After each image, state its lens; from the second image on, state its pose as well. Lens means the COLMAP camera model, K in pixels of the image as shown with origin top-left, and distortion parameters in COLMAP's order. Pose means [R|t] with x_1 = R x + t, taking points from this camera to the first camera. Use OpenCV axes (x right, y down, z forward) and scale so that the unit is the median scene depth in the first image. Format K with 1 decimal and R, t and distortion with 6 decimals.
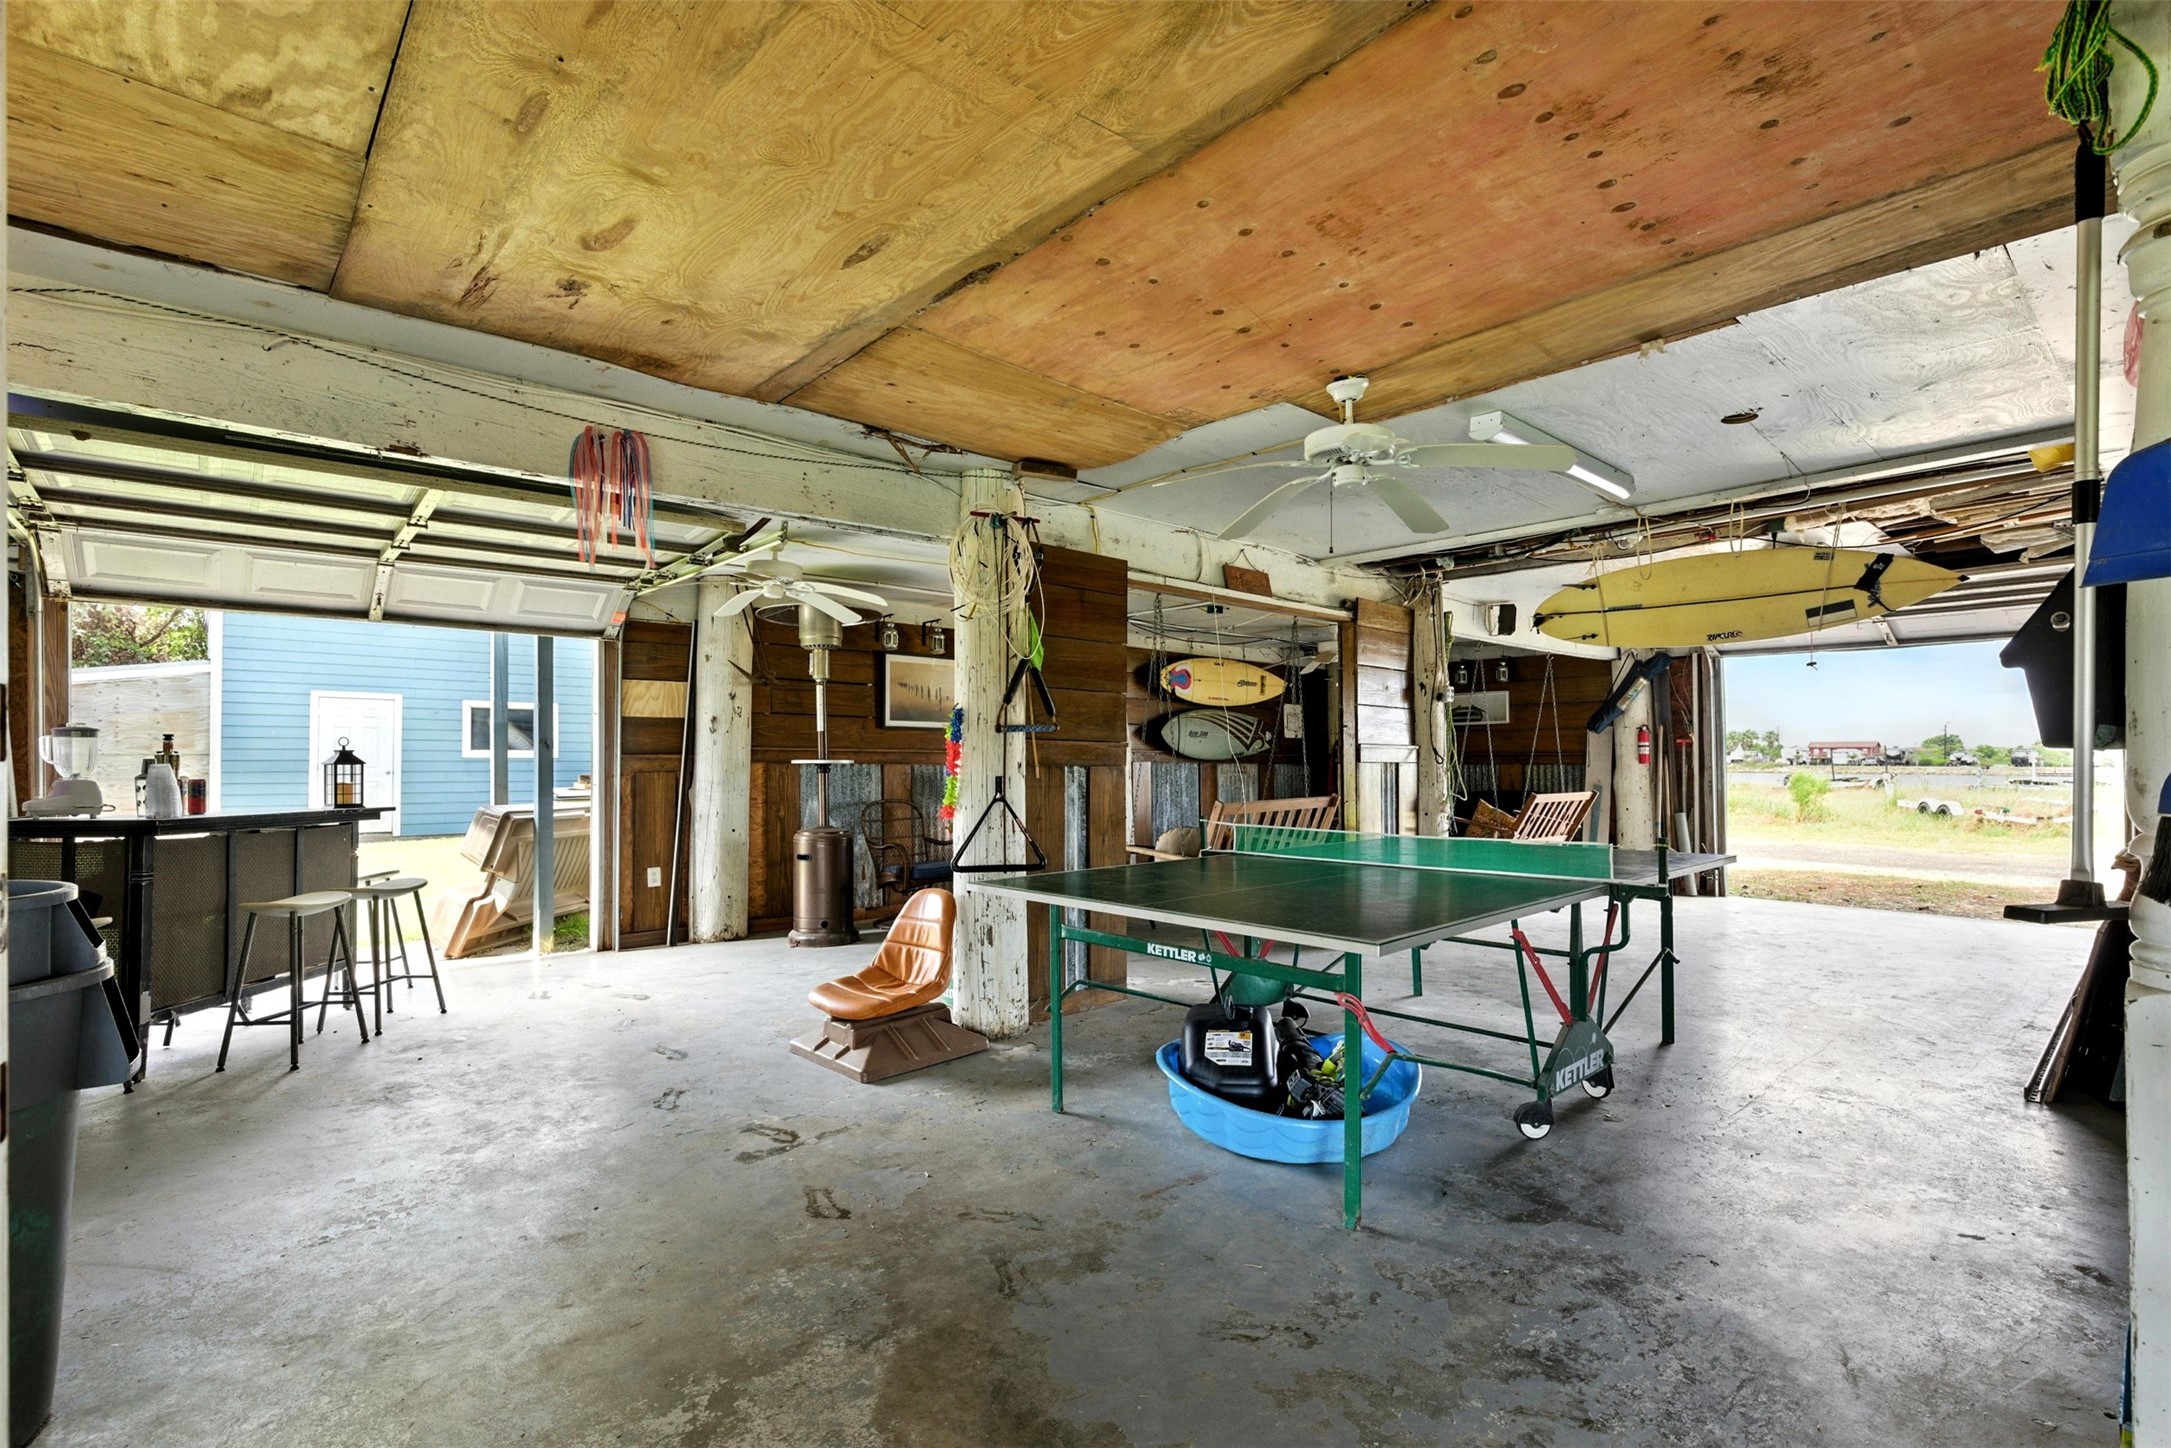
lens RADIAL K [[1009.1, 0, 1089.6], [0, 1009.1, 752.4], [0, 0, 1]] dist [-0.002148, -0.000254]
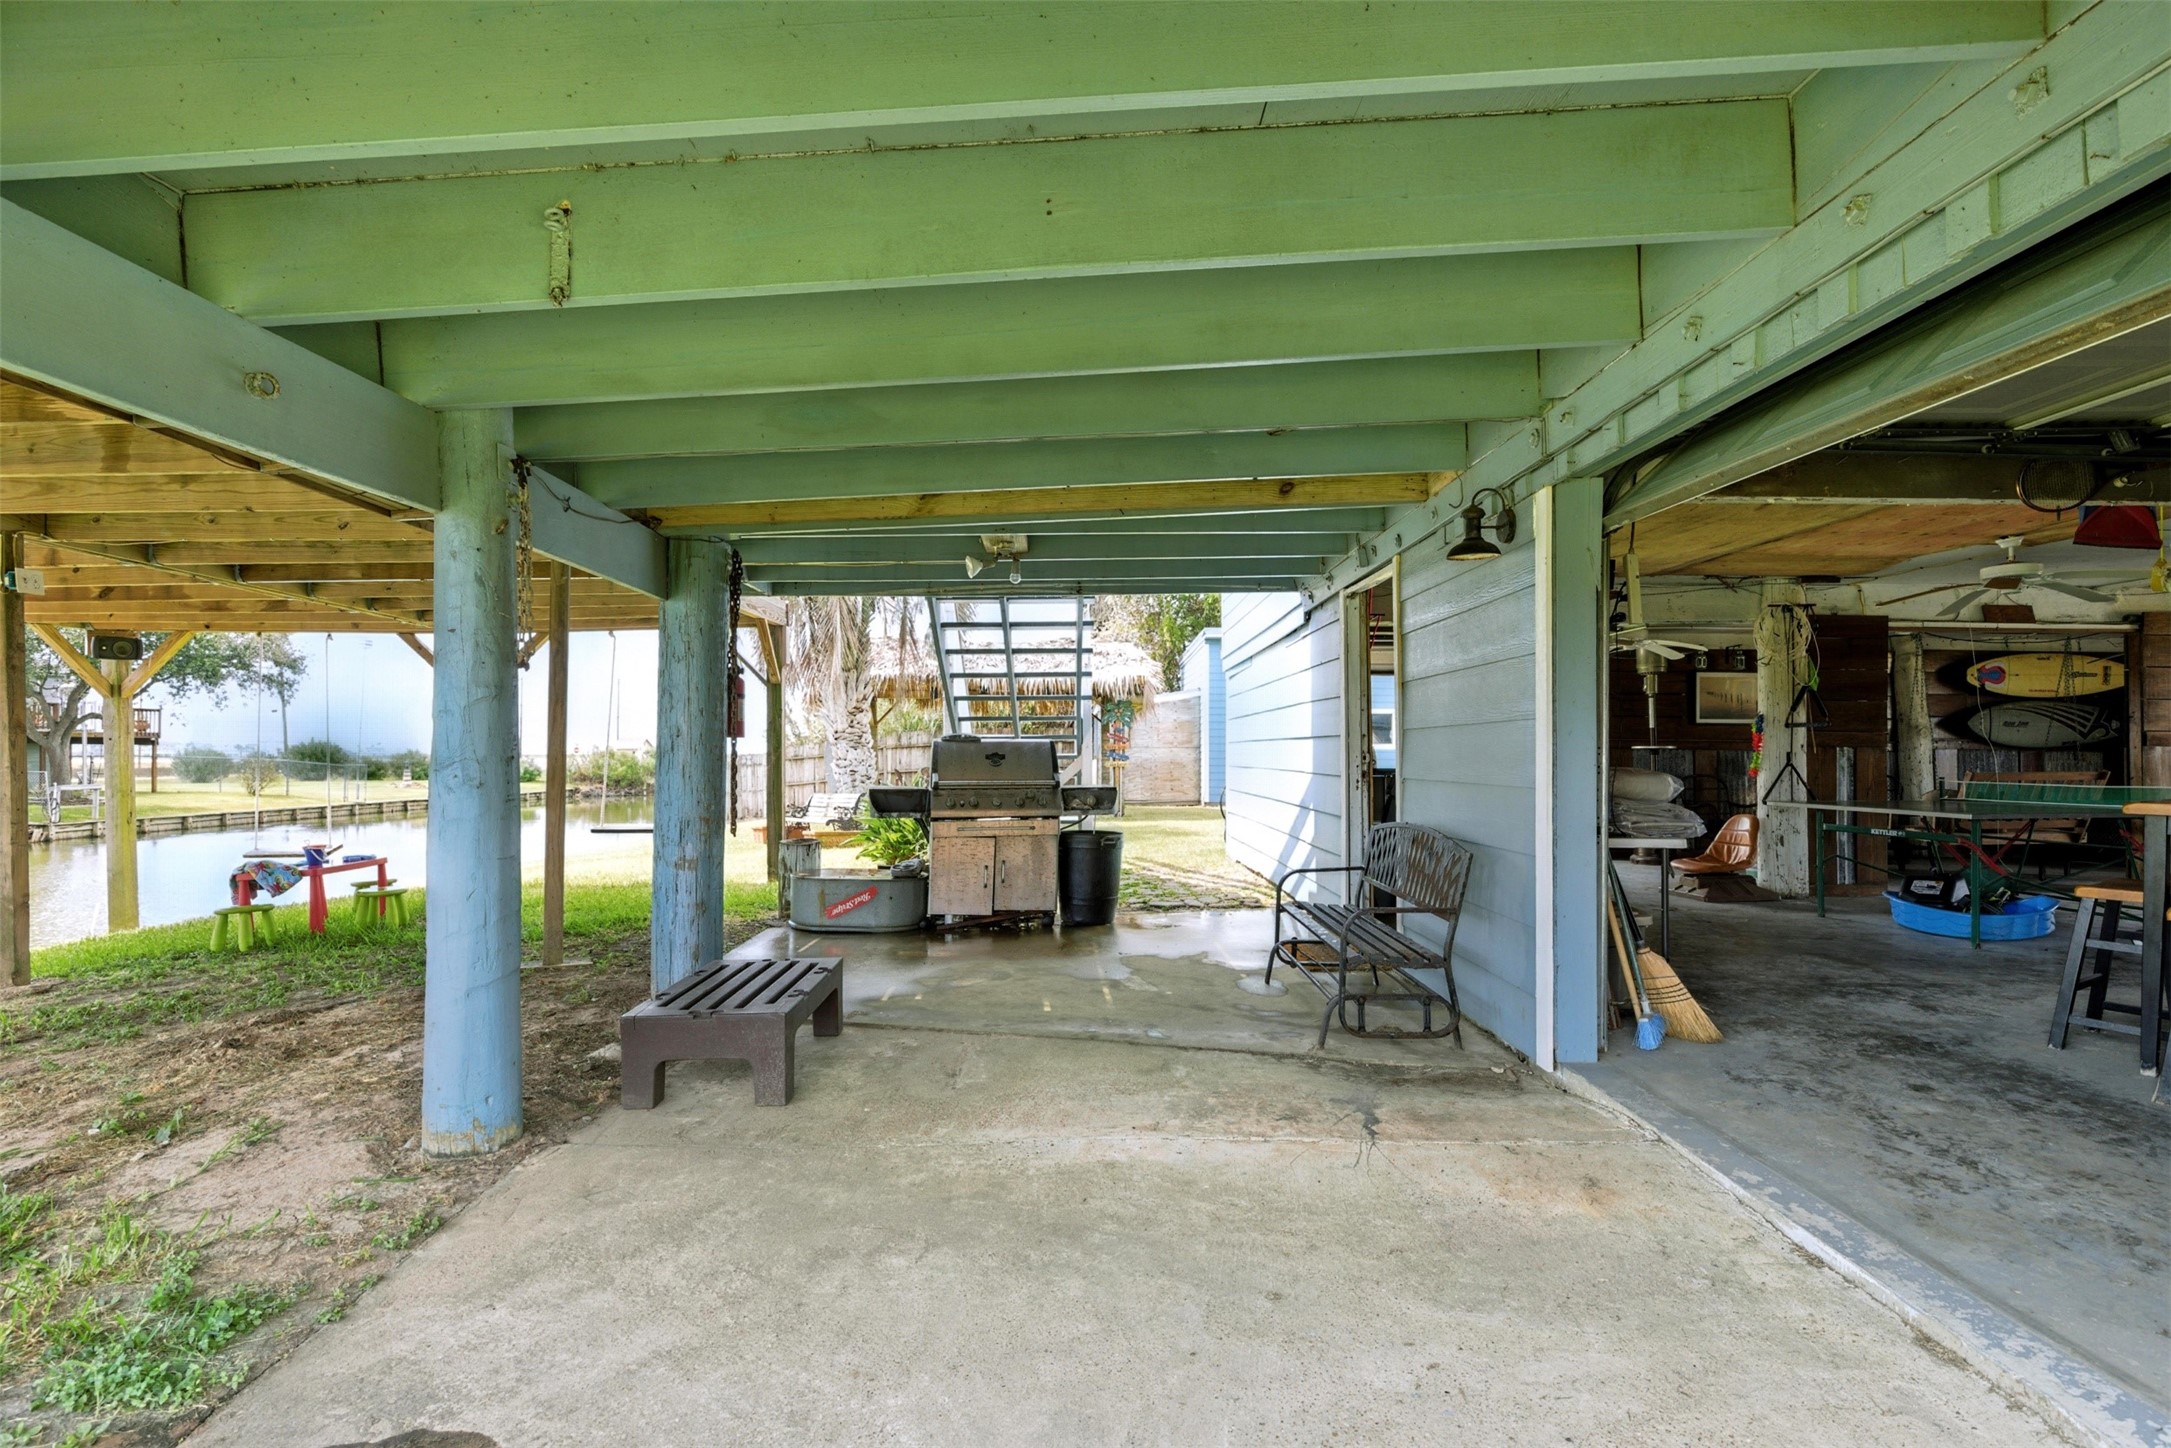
lens RADIAL K [[1009.1, 0, 1089.6], [0, 1009.1, 752.4], [0, 0, 1]] dist [-0.002148, -0.000254]
pose [[0.758311, -0.001329, -0.651891, 0.131291], [0.003549, 0.999992, 0.002090, 0.015599], [0.651883, -0.003899, 0.758310, -1.116916]]
